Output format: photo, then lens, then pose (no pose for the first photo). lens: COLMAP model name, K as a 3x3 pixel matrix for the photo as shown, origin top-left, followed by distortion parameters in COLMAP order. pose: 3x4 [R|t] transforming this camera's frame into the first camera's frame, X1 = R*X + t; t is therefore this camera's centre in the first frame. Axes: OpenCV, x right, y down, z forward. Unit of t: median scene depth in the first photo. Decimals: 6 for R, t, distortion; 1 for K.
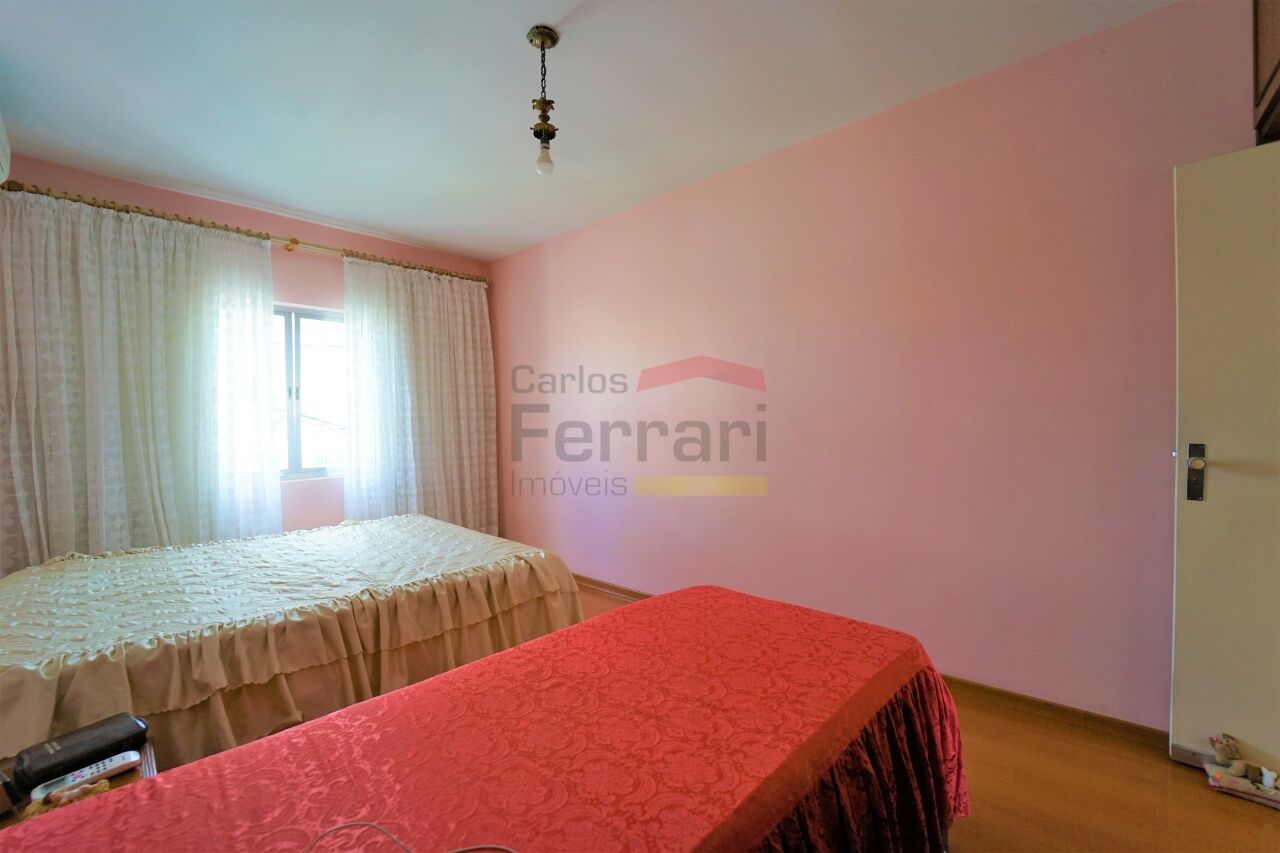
lens RADIAL K [[520.2, 0, 637.4], [0, 520.2, 418.8], [0, 0, 1]] dist [-0.015198, -0.000690]
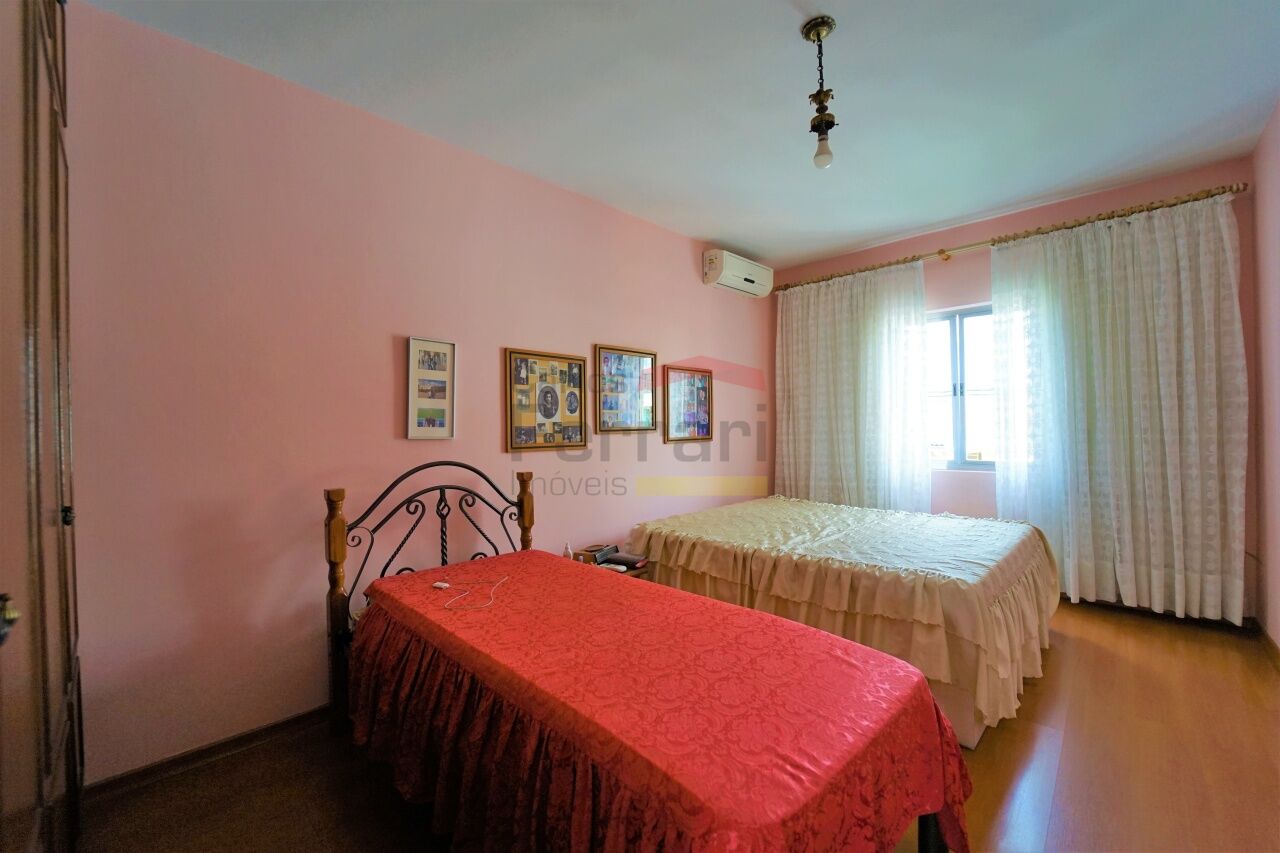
lens RADIAL K [[520.2, 0, 638.2], [0, 520.2, 422.1], [0, 0, 1]] dist [-0.015198, -0.000690]
pose [[-0.019394, 0.004666, -0.999801, 0.458895], [0.024218, 0.999698, 0.004196, -0.003033], [0.999519, -0.024132, -0.019501, 0.379855]]
